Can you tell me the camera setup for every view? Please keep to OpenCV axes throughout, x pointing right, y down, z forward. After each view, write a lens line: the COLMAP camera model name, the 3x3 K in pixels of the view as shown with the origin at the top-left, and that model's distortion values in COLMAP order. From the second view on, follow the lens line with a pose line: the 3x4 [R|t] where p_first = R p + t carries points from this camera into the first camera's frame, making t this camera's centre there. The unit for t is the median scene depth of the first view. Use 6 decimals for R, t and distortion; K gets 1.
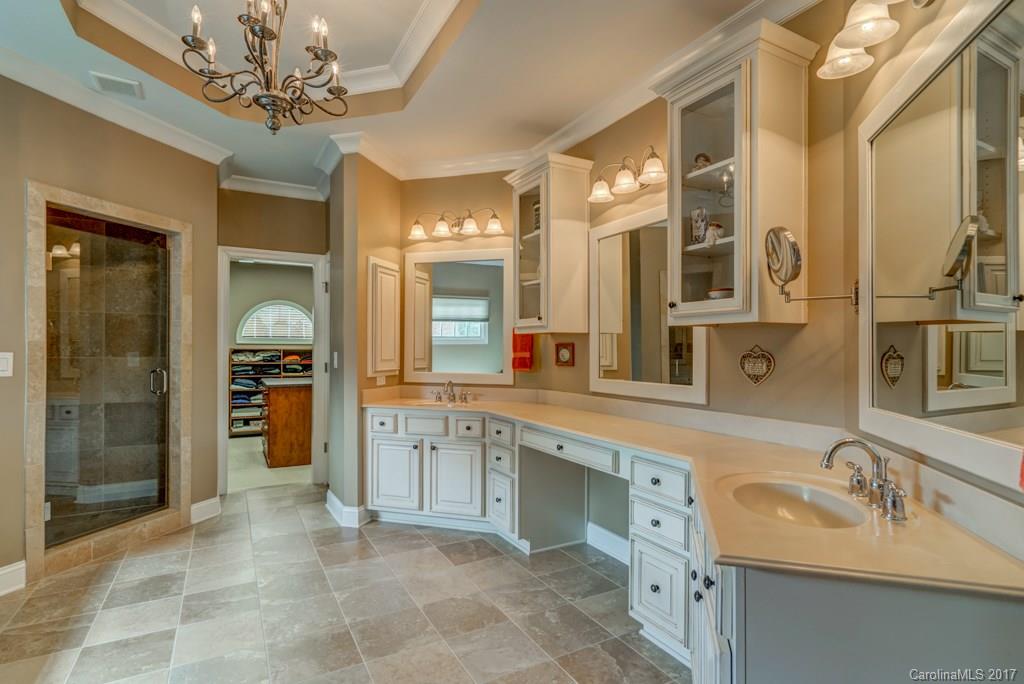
lens RADIAL K [[499.5, 0, 509.5], [0, 499.5, 347.9], [0, 0, 1]] dist [0.002791, 0.001384]
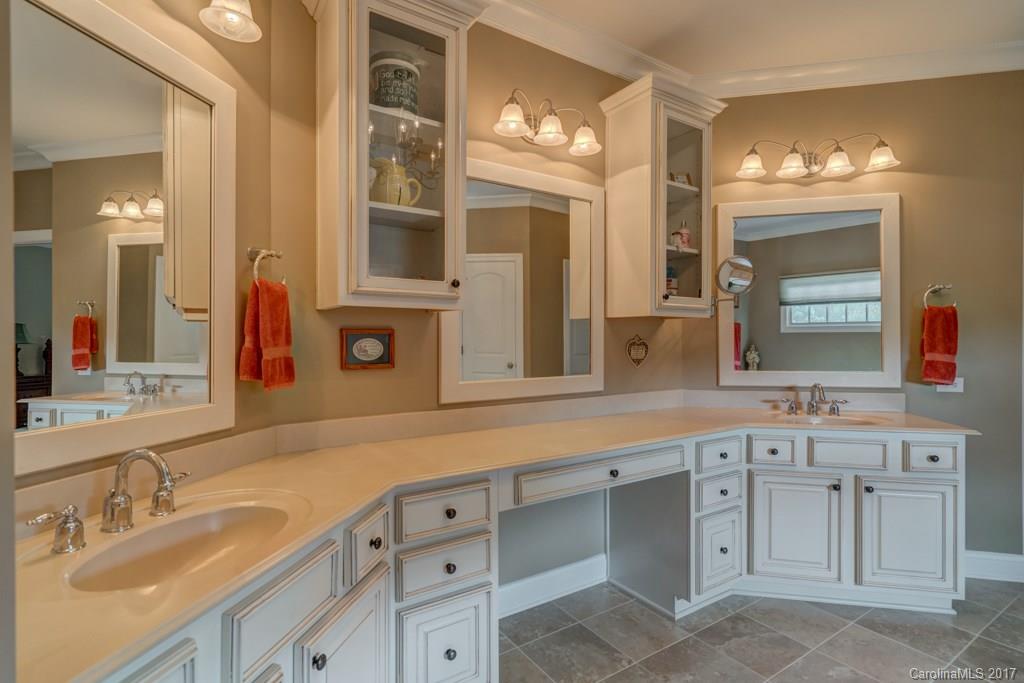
lens RADIAL K [[499.5, 0, 510.7], [0, 499.5, 342.6], [0, 0, 1]] dist [0.002791, 0.001384]
pose [[-0.064226, -0.011238, 0.997872, -0.617334], [-0.001471, 0.999937, 0.011167, 0.000324], [-0.997934, -0.000751, -0.064238, 1.198023]]
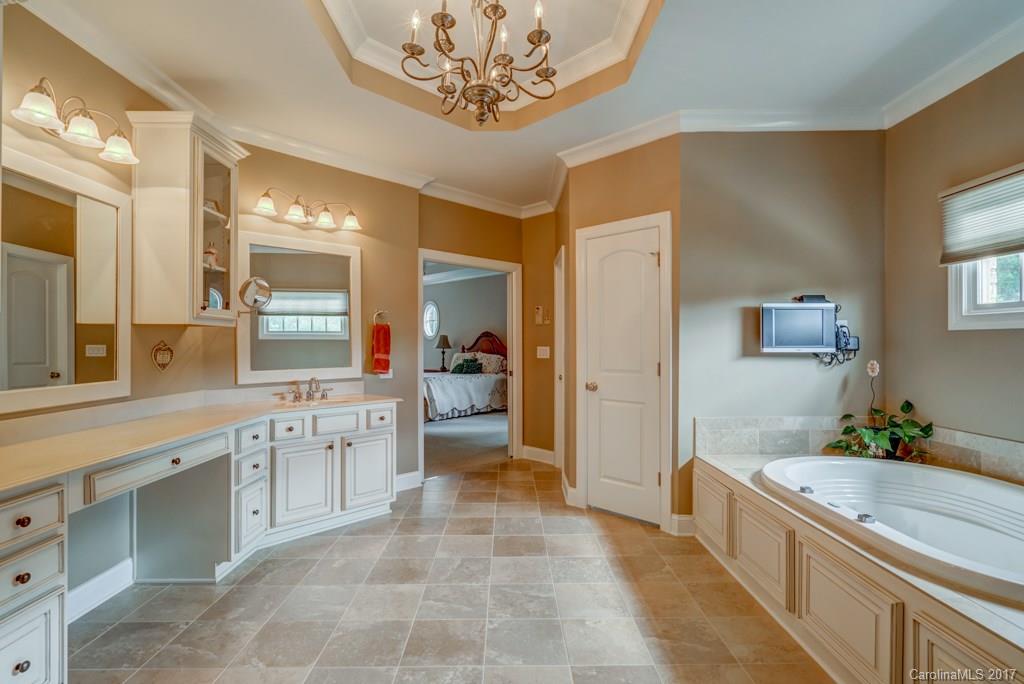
lens RADIAL K [[499.5, 0, 514.6], [0, 499.5, 346.3], [0, 0, 1]] dist [0.002791, 0.001384]
pose [[-0.876743, -0.005970, 0.480923, -0.801913], [-0.004631, 0.999981, 0.003970, -0.000376], [-0.480938, 0.001254, -0.876754, 1.463277]]
